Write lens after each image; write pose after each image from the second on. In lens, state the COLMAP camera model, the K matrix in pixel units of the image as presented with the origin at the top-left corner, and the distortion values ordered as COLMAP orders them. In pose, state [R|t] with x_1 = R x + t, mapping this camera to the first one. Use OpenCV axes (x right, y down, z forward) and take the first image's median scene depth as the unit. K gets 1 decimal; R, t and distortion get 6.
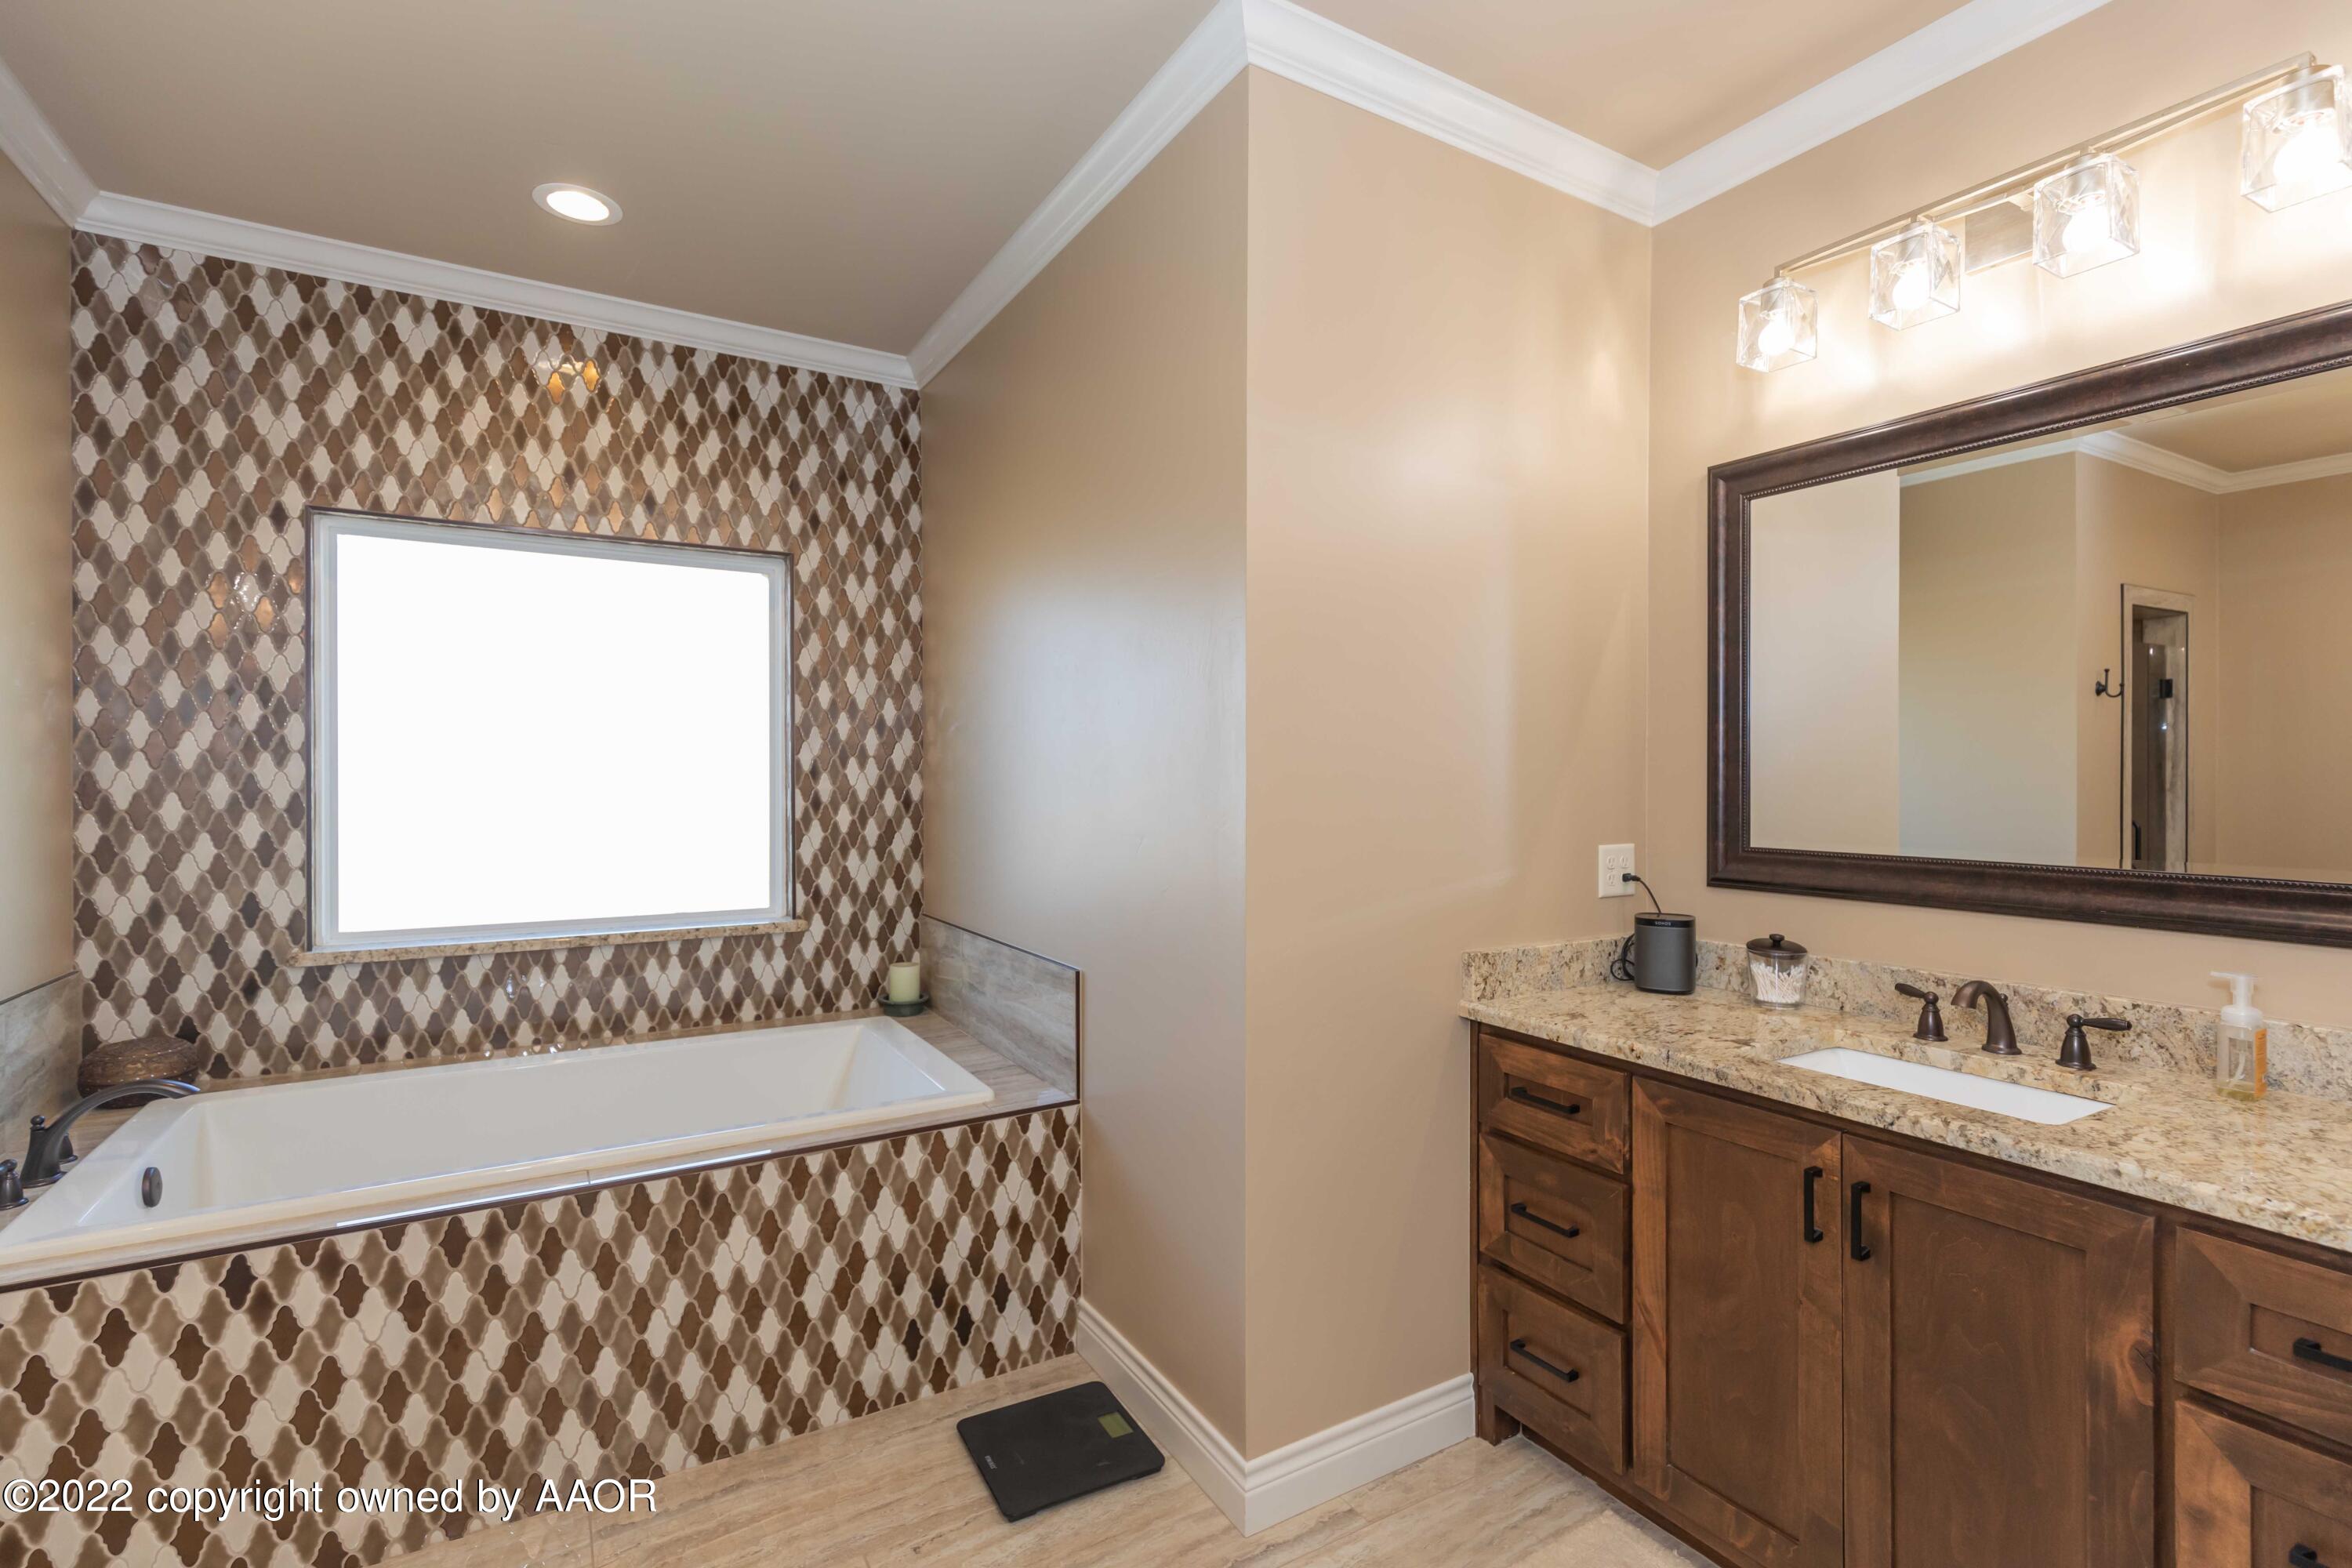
lens RADIAL K [[1039.2, 0, 1186.7], [0, 1039.2, 781.7], [0, 0, 1]] dist [0.002096, -0.000052]
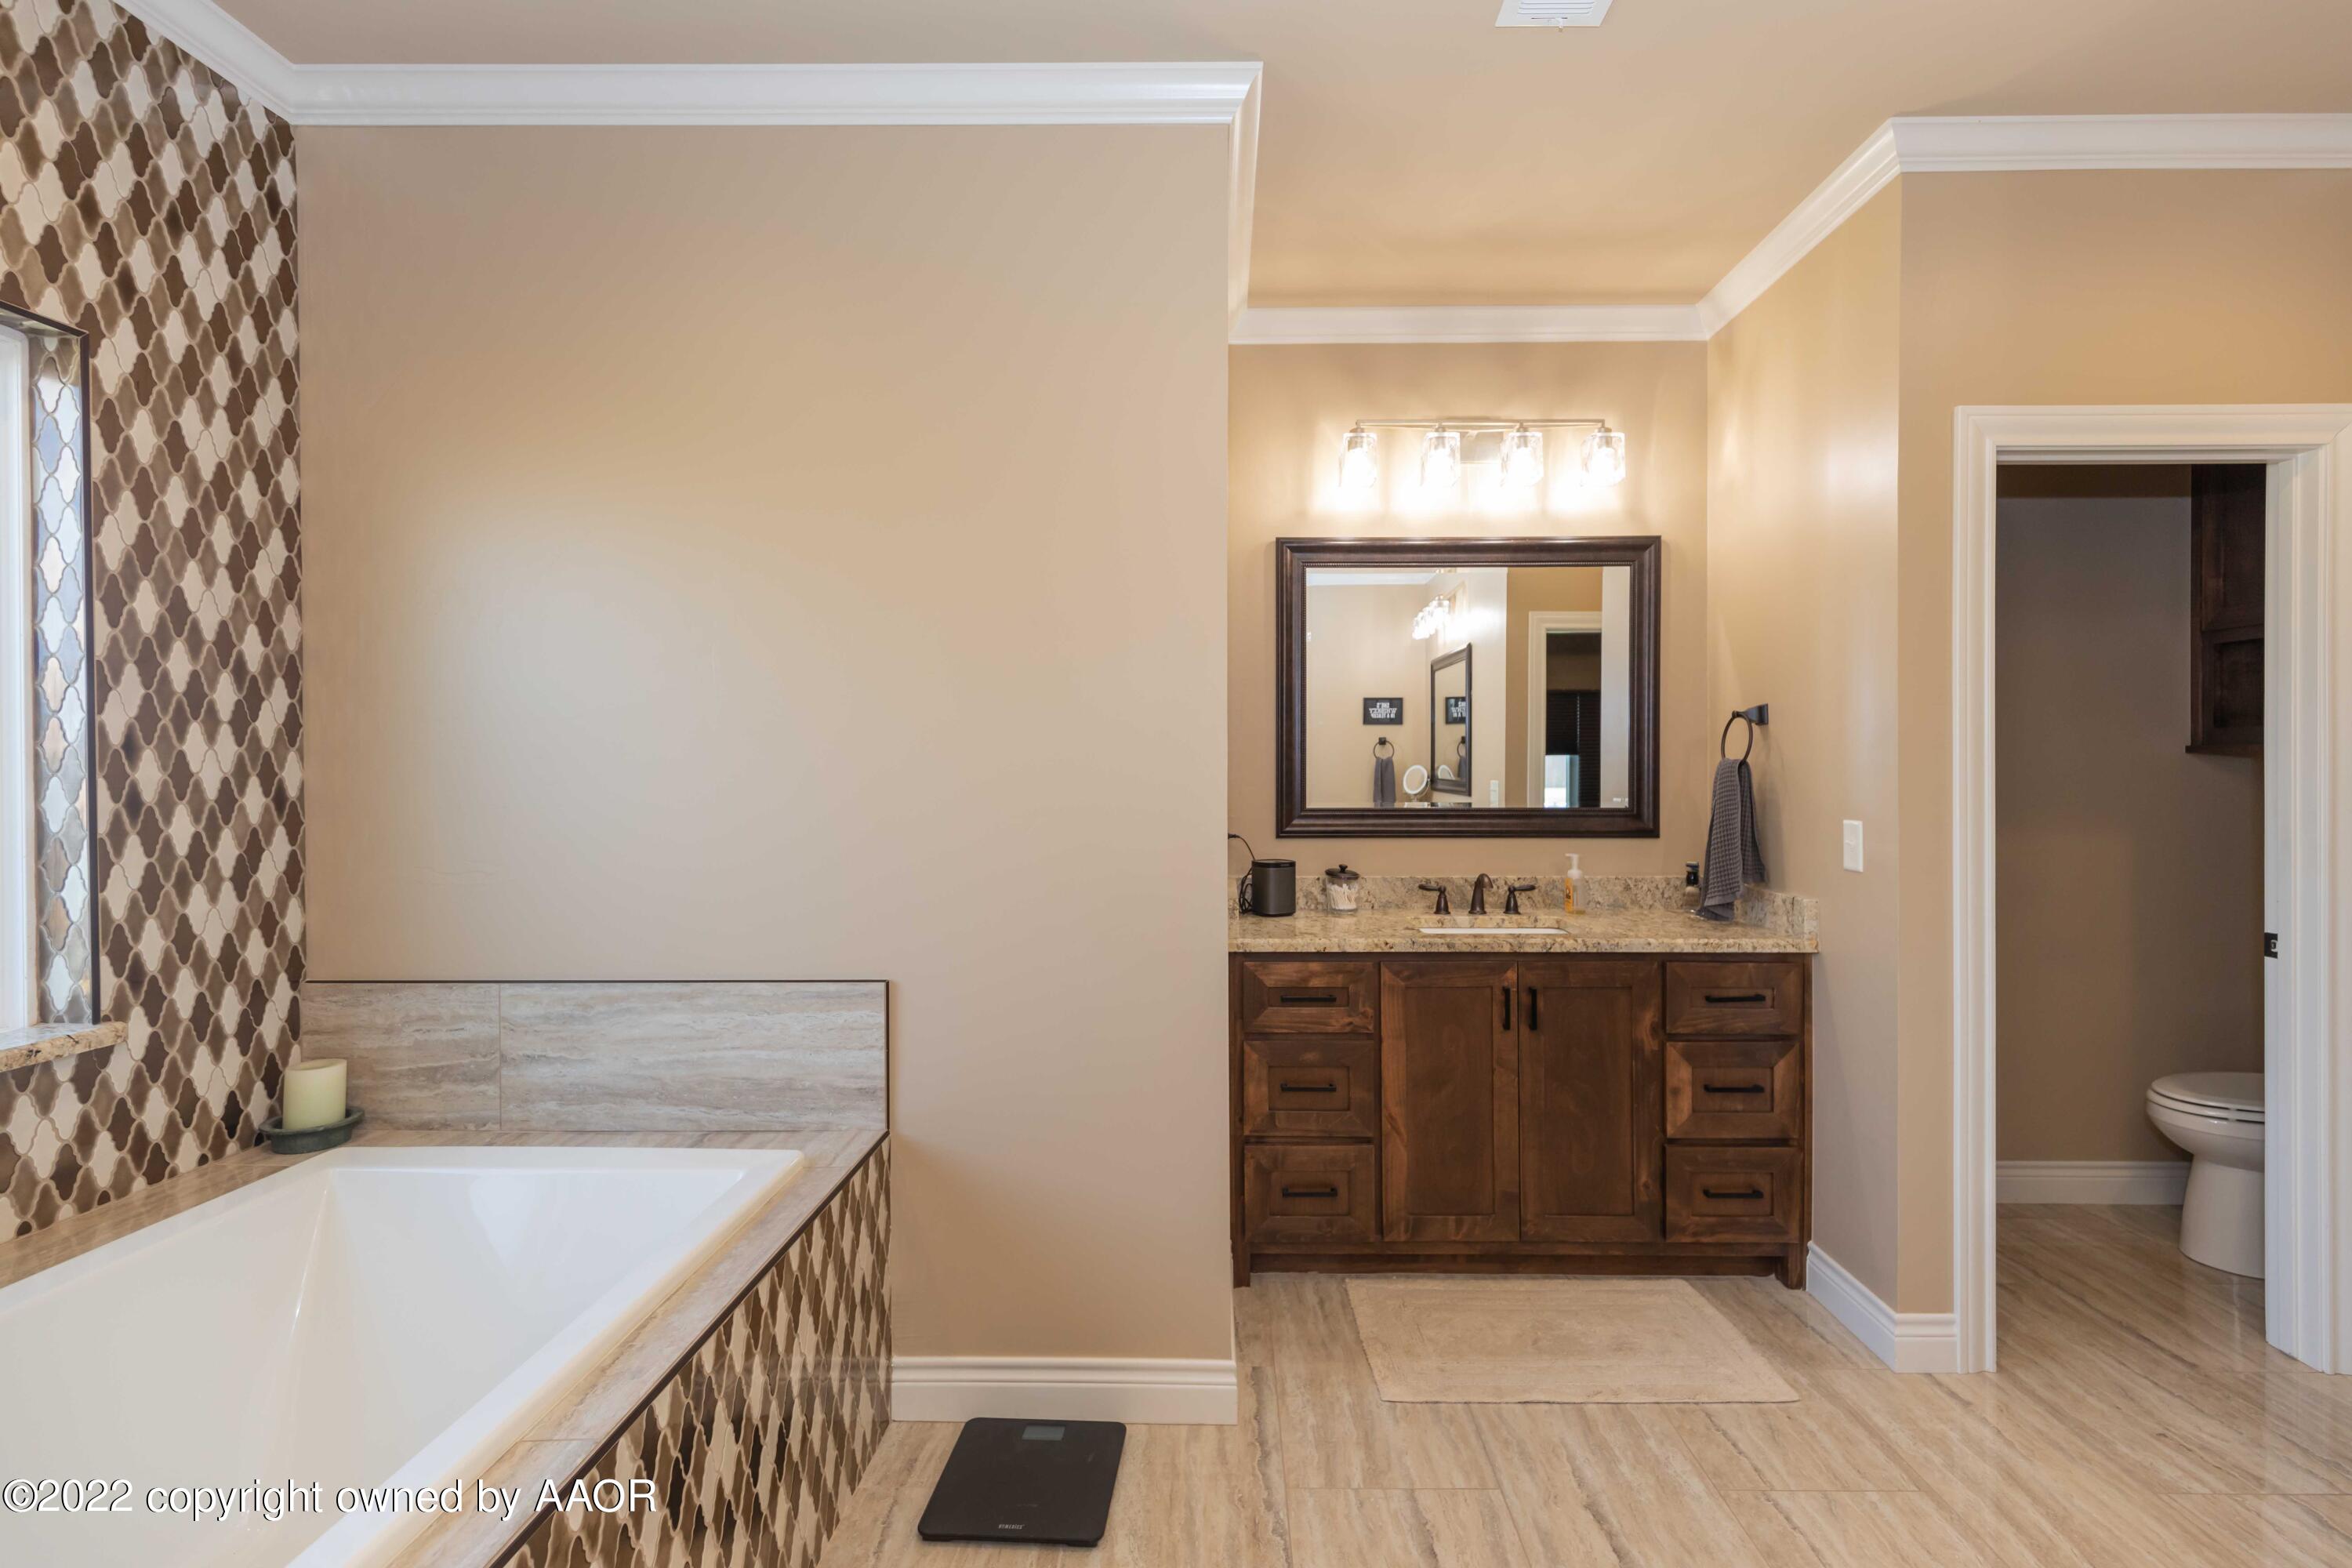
lens RADIAL K [[1039.2, 0, 1190.5], [0, 1039.2, 776.0], [0, 0, 1]] dist [0.002096, -0.000052]
pose [[0.543545, -0.007877, 0.839343, -0.687687], [0.007937, 0.999959, 0.004245, 0.010510], [-0.839343, 0.004355, 0.543585, 0.319173]]
